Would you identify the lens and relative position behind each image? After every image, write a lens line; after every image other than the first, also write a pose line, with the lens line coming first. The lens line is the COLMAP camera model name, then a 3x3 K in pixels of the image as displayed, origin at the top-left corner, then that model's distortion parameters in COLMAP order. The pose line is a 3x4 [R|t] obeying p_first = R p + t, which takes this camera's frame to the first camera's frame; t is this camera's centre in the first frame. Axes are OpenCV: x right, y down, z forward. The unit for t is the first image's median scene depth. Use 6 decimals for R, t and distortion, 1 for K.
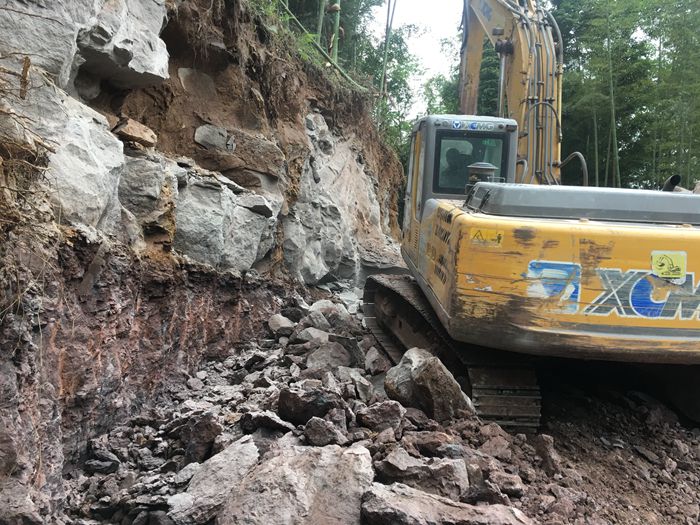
lens RADIAL K [[622.5, 0, 350.0], [0, 622.5, 262.5], [0, 0, 1]] dist [0.048873, -0.016404]
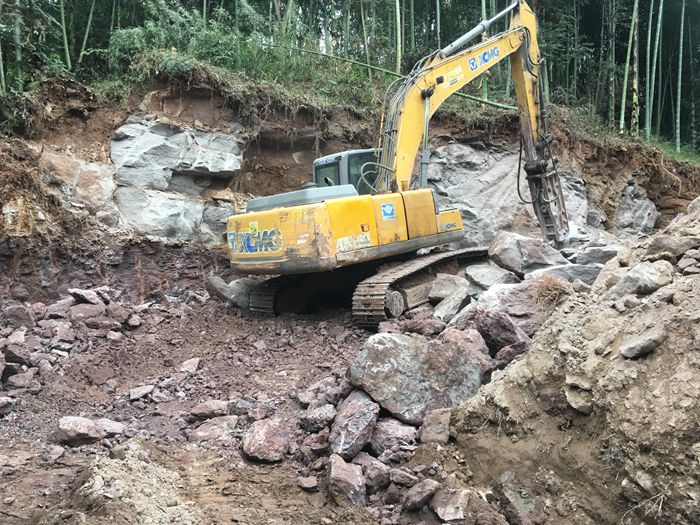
lens RADIAL K [[622.5, 0, 350.0], [0, 622.5, 262.5], [0, 0, 1]] dist [0.048873, -0.016404]
pose [[0.593547, -0.064233, -0.802232, 2.399816], [0.026248, 0.997825, -0.060474, 0.258478], [0.804371, 0.014837, 0.593942, -0.002992]]
